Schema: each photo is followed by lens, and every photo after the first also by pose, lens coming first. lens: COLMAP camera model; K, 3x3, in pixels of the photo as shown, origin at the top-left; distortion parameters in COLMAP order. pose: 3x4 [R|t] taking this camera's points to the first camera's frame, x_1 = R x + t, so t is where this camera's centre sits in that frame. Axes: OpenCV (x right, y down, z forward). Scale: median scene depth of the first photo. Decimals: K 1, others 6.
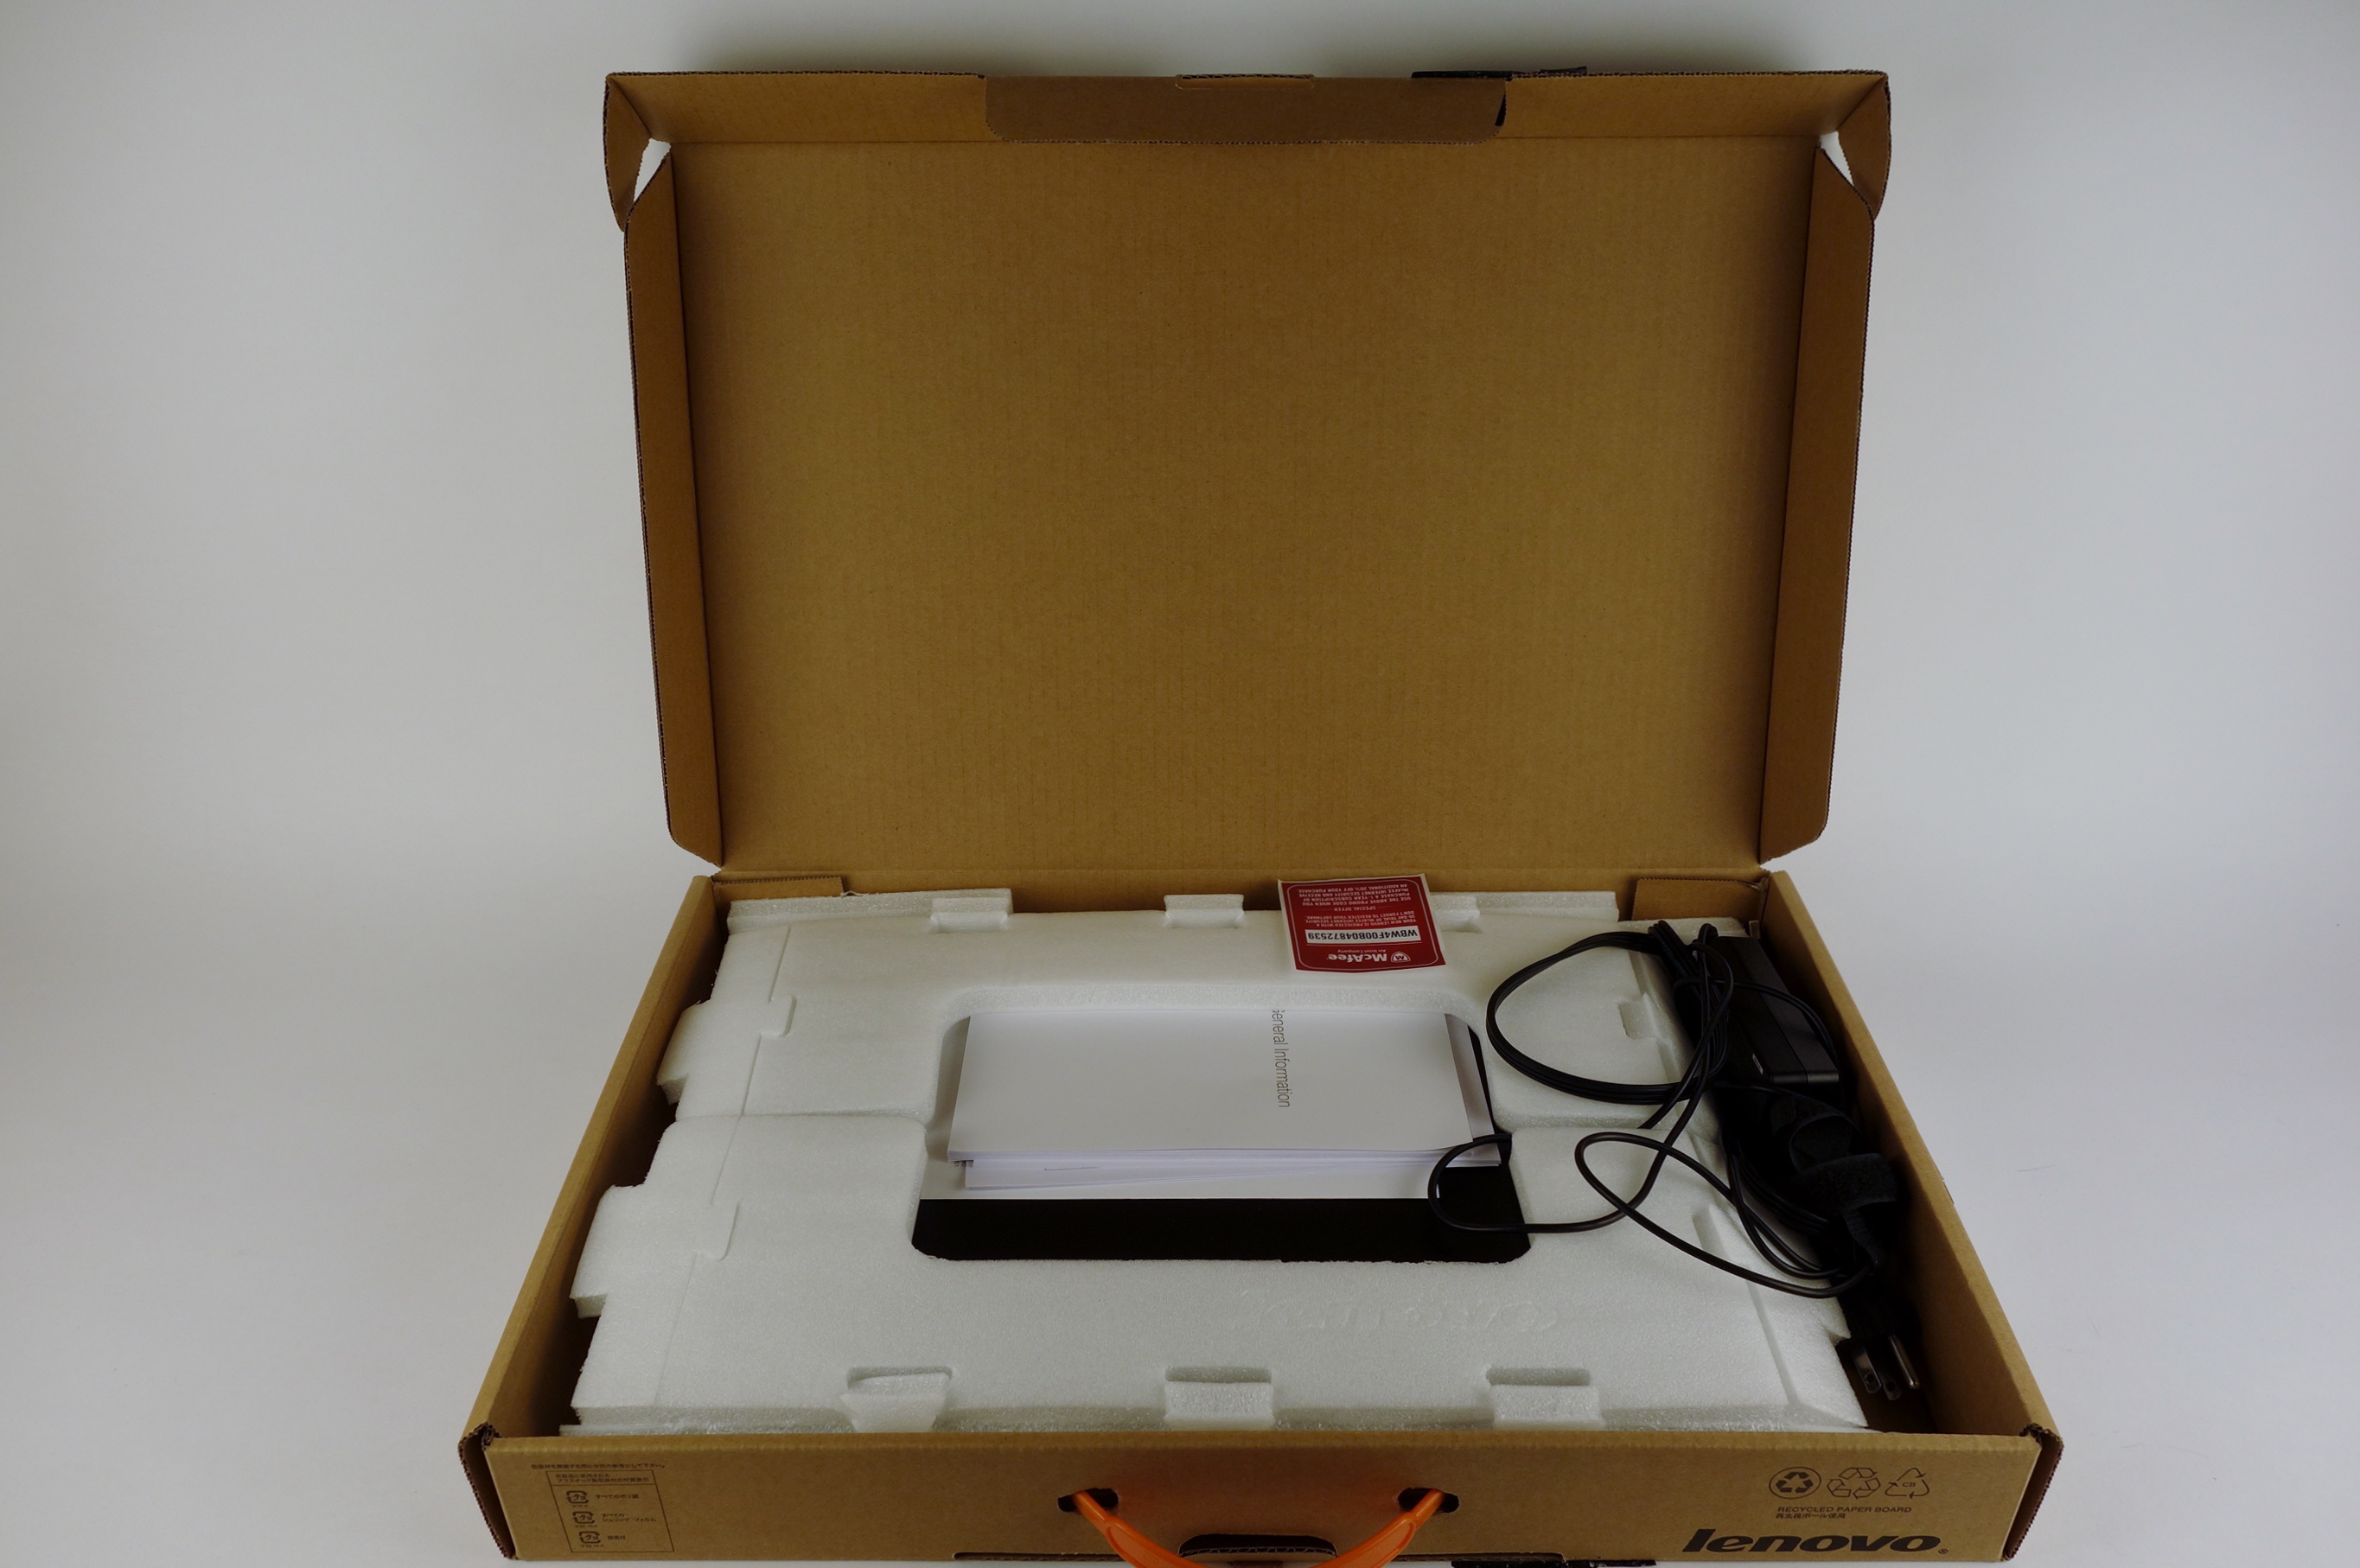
lens RADIAL K [[1859.2, 0, 1178.7], [0, 1859.2, 790.6], [0, 0, 1]] dist [-0.002464, 0.011343]
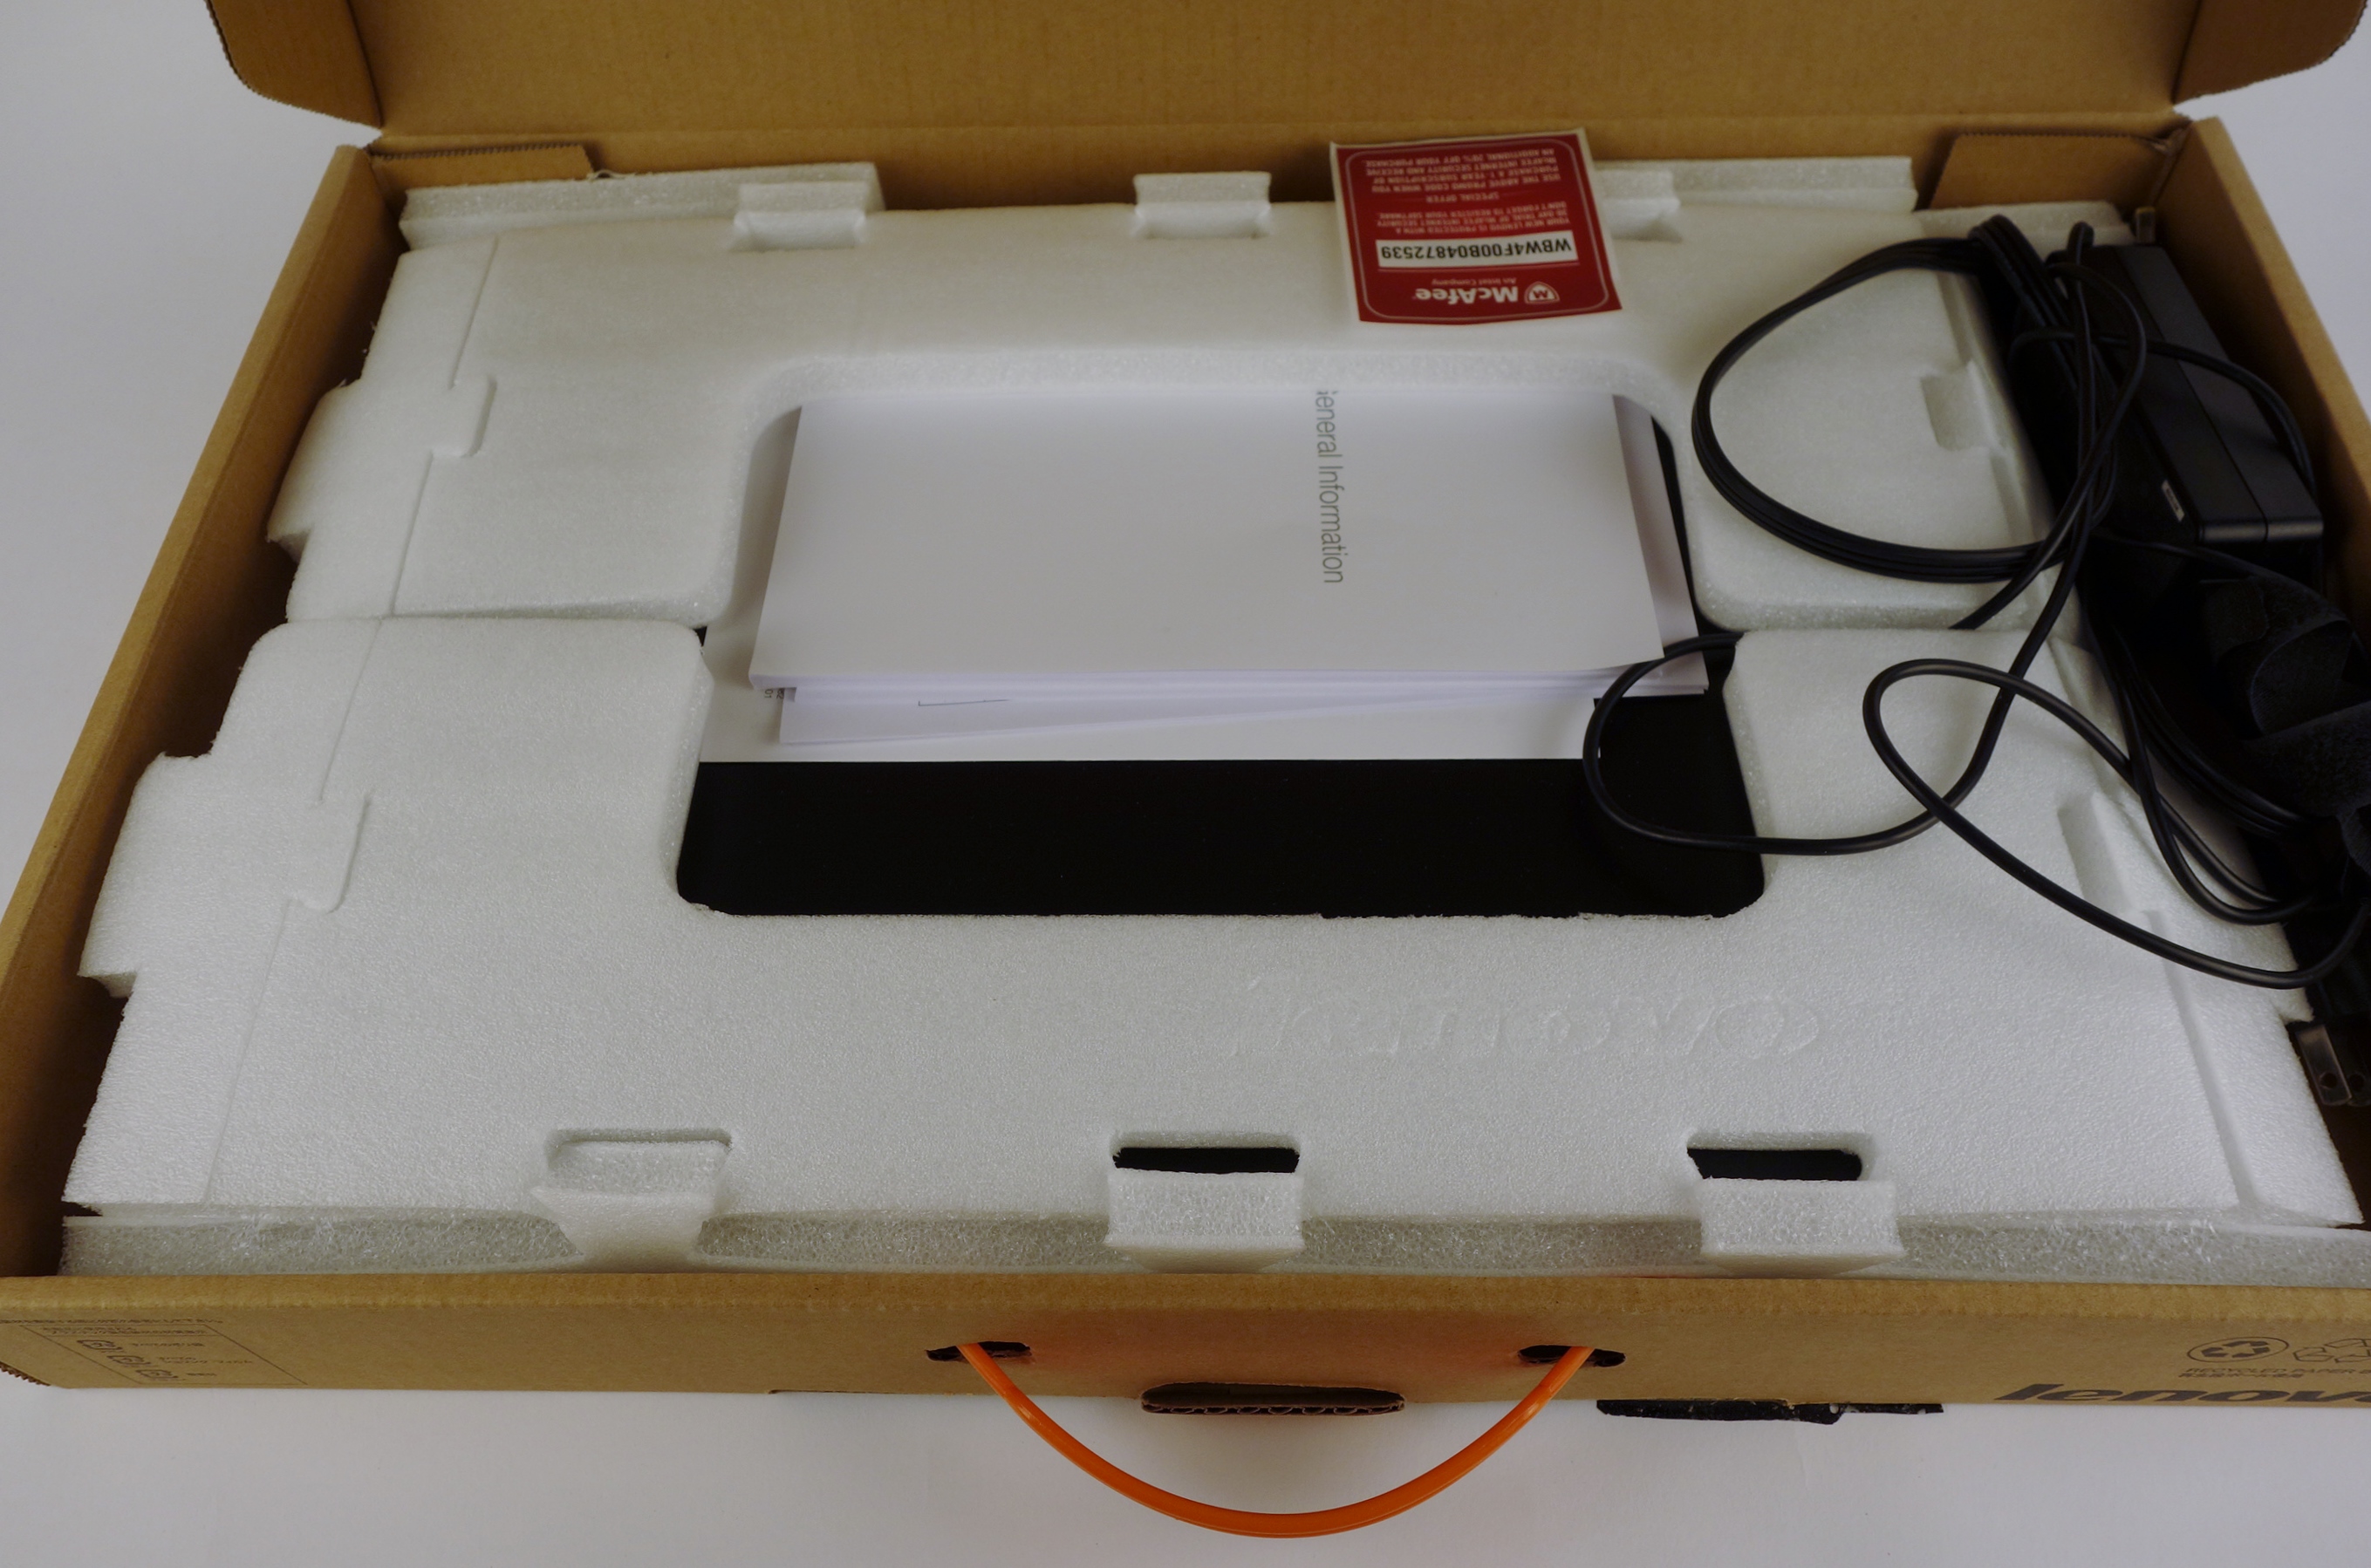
lens RADIAL K [[1867.6, 0, 1195.3], [0, 1867.6, 774.5], [0, 0, 1]] dist [-0.002464, 0.011343]
pose [[0.999809, -0.004524, -0.019020, 0.025381], [0.011971, 0.910844, 0.412577, -0.015934], [0.015458, -0.412726, 0.910724, 0.459740]]
